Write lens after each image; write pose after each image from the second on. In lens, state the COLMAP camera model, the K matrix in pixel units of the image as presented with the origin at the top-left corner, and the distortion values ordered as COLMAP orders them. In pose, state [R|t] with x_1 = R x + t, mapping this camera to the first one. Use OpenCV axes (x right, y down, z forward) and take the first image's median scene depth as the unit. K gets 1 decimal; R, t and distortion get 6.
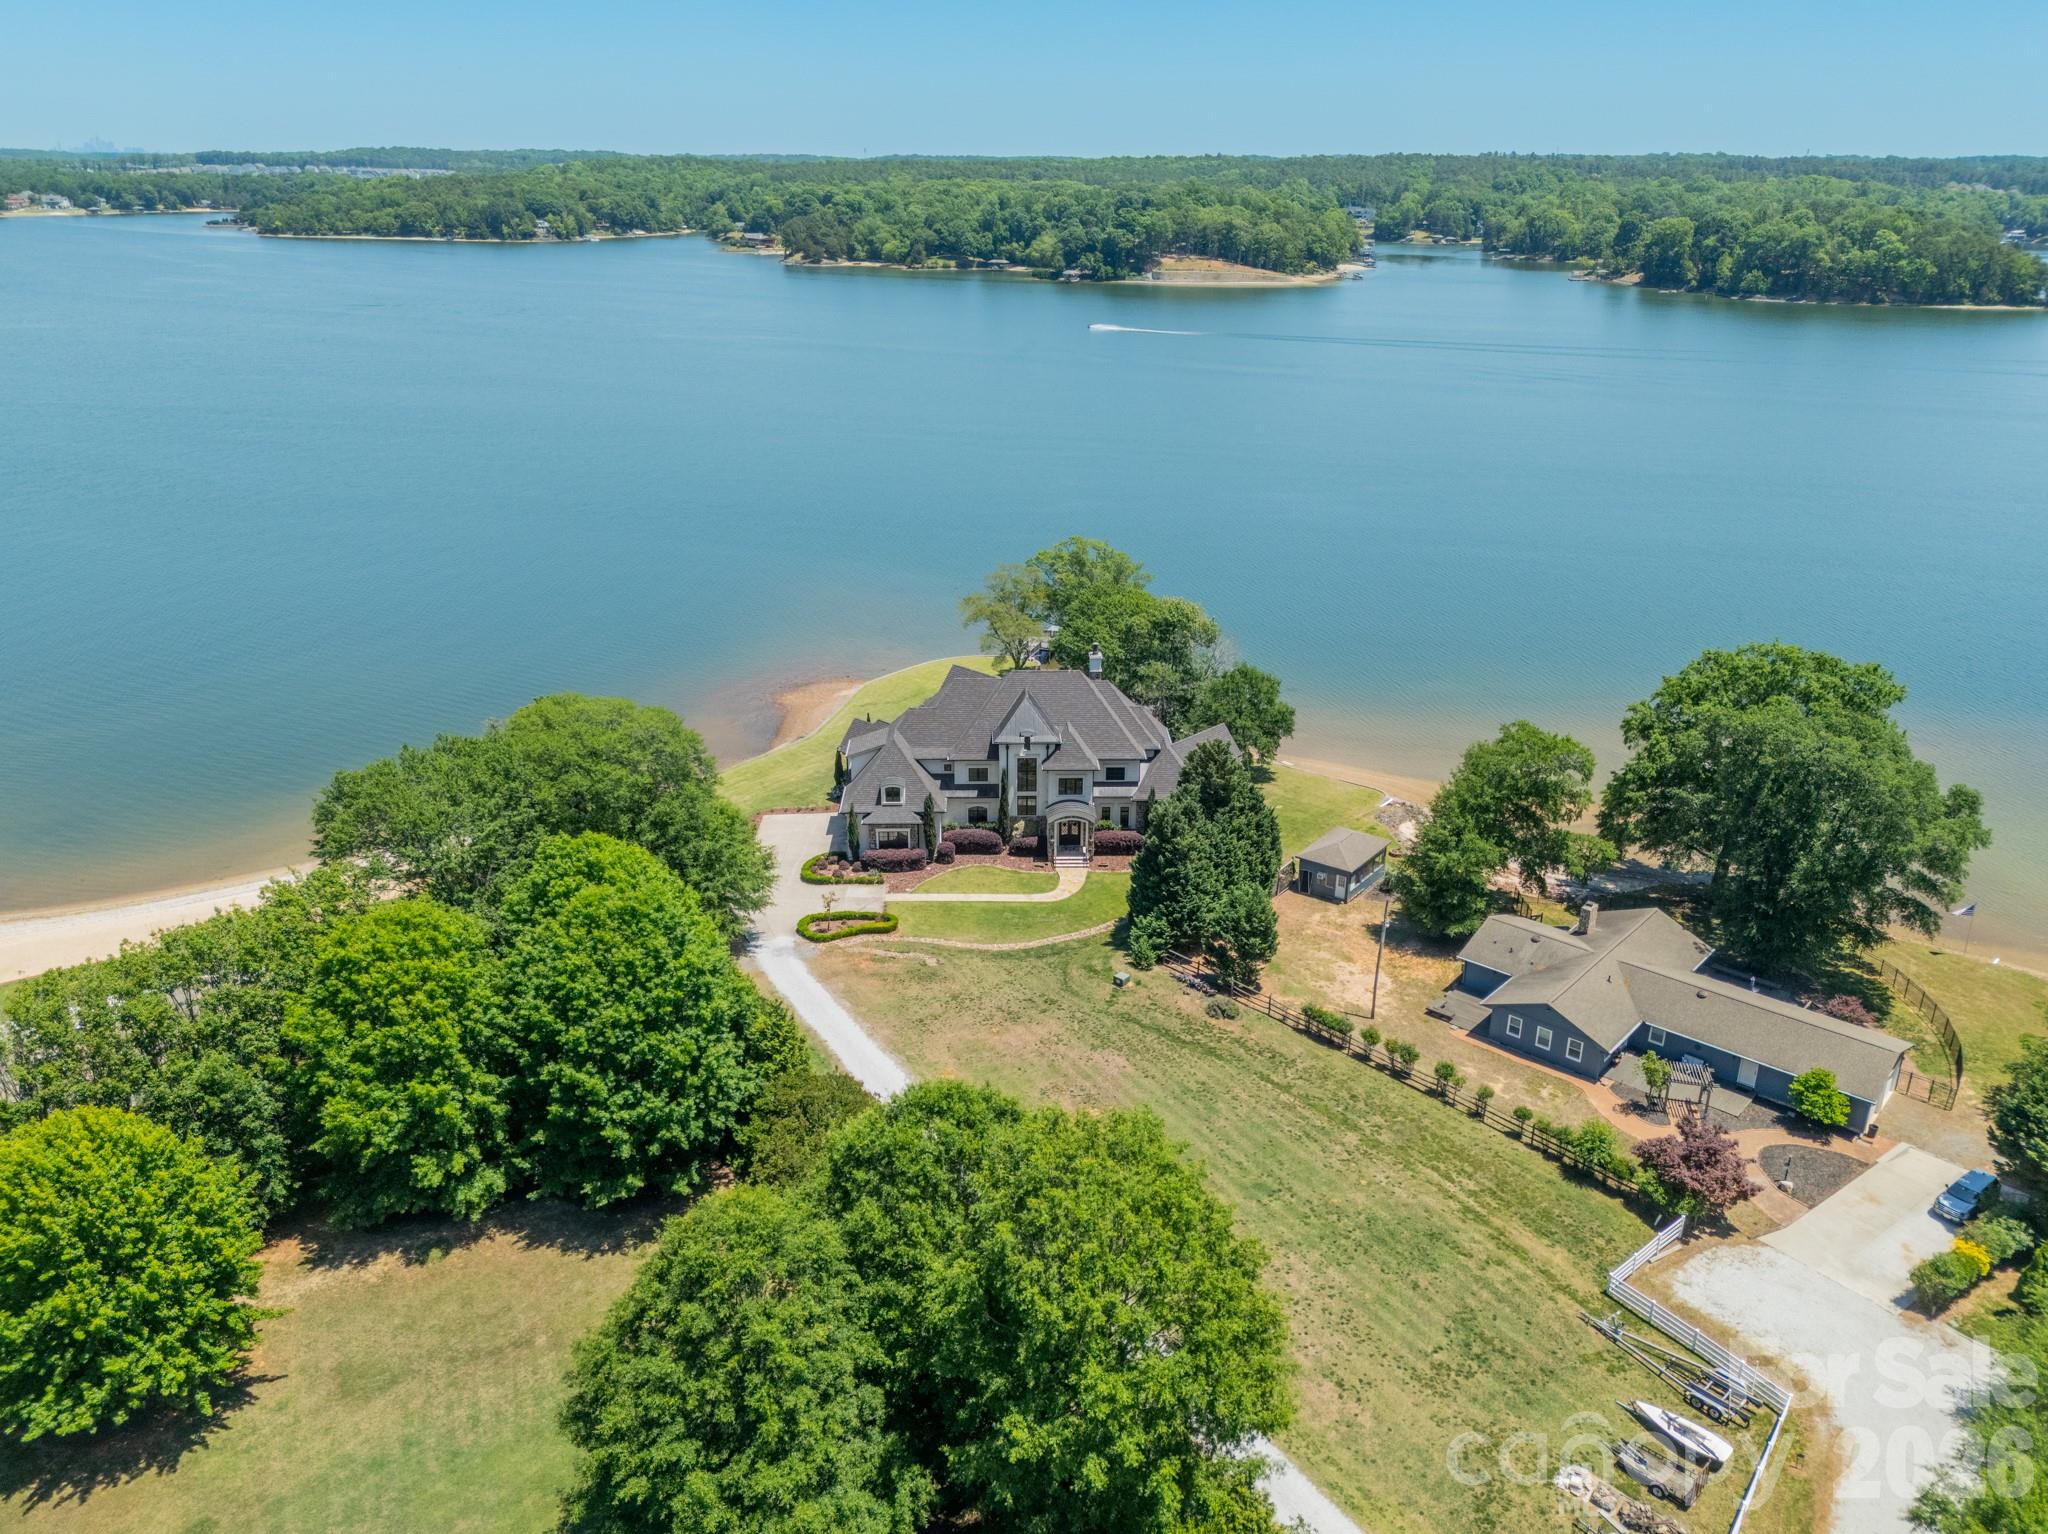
lens RADIAL K [[1514.4, 0, 1019.6], [0, 1514.4, 775.6], [0, 0, 1]] dist [0.044108, -0.035862]
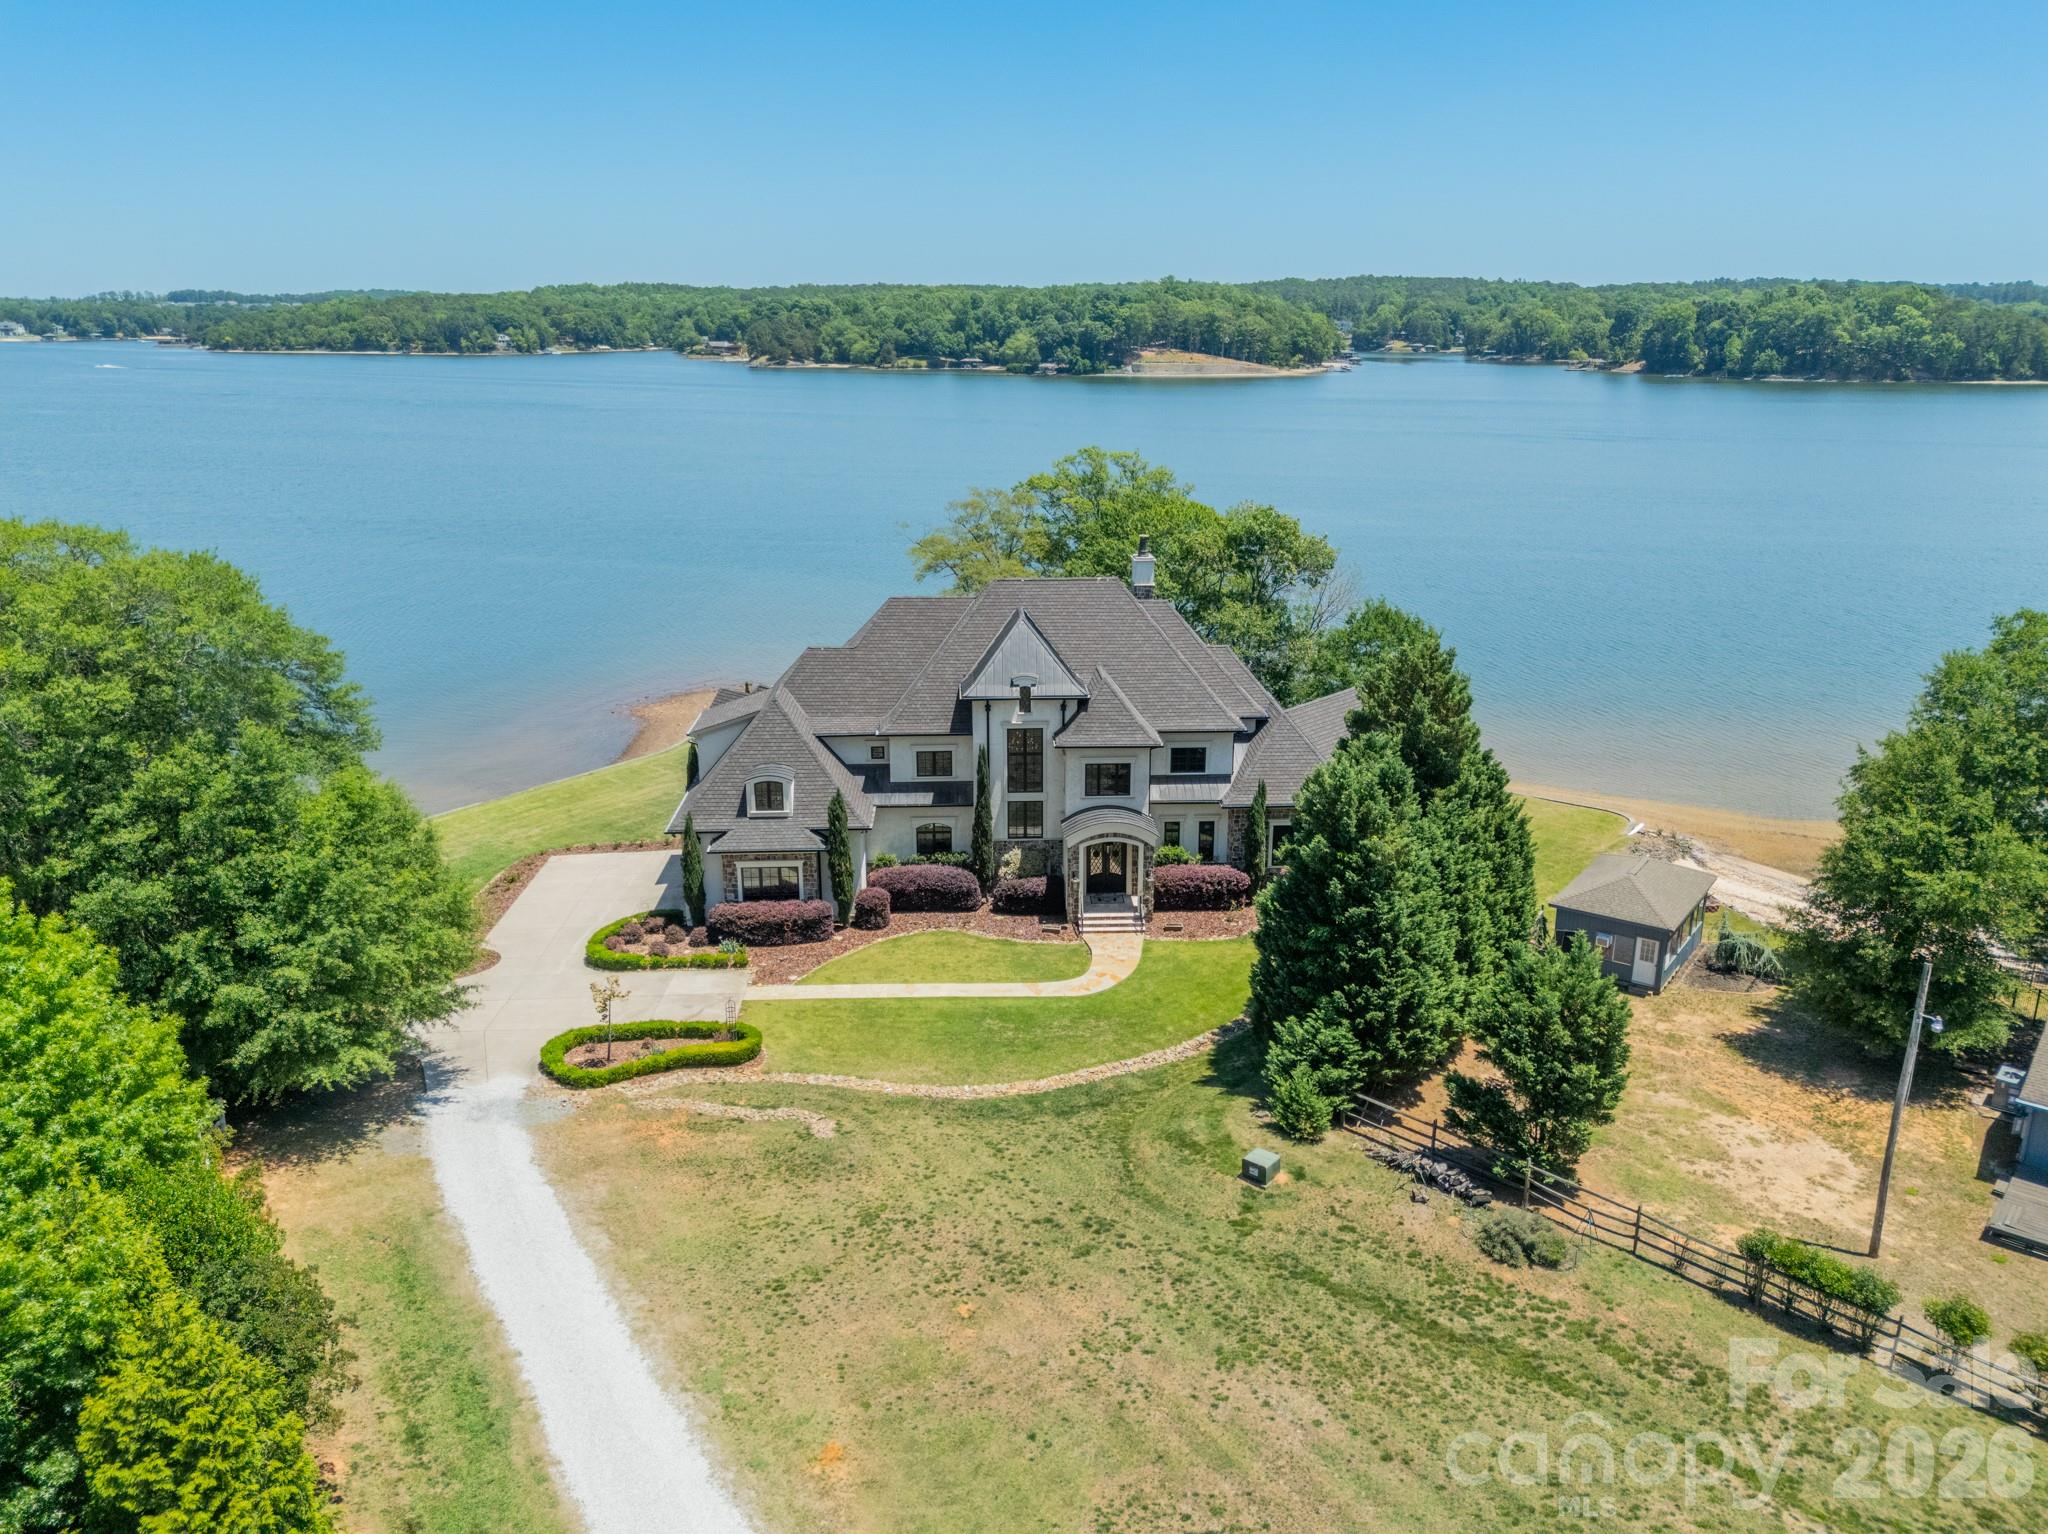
lens RADIAL K [[1514.4, 0, 1025.4], [0, 1514.4, 750.3], [0, 0, 1]] dist [0.044108, -0.035862]
pose [[0.999761, -0.010266, 0.019283, -0.004143], [0.012218, 0.994504, -0.103981, 0.040132], [-0.018109, 0.104192, 0.994392, 0.366738]]
